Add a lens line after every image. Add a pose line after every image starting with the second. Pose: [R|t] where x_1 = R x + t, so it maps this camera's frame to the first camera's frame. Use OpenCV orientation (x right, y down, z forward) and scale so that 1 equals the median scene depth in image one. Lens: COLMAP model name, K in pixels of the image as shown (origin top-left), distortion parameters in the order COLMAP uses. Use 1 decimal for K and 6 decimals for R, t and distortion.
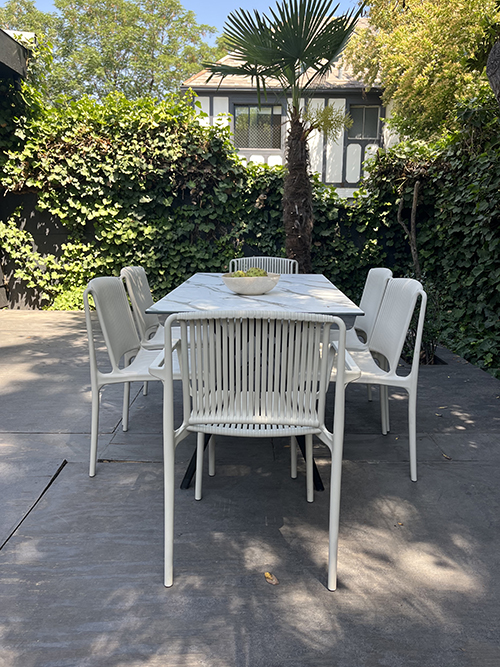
lens RADIAL K [[504.1, 0, 248.0], [0, 504.1, 332.5], [0, 0, 1]] dist [0.060384, -0.086939]
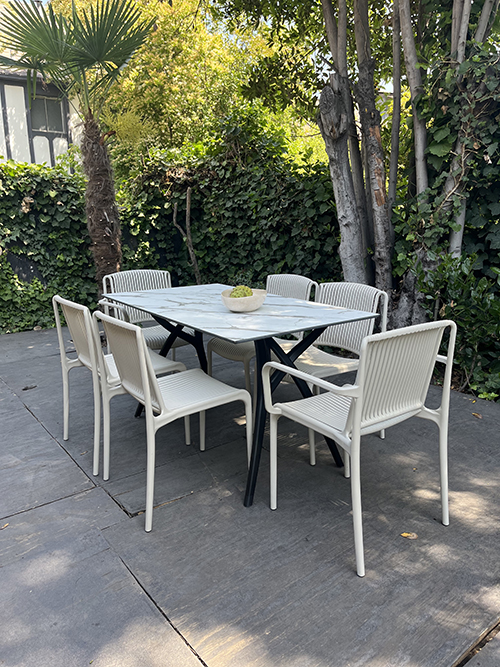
lens RADIAL K [[505.3, 0, 252.1], [0, 505.3, 337.5], [0, 0, 1]] dist [0.063736, -0.090128]
pose [[0.791220, -0.160863, 0.589995, -0.230495], [0.147406, 0.986503, 0.071290, -0.035293], [-0.593500, 0.030563, 0.804253, 0.052053]]
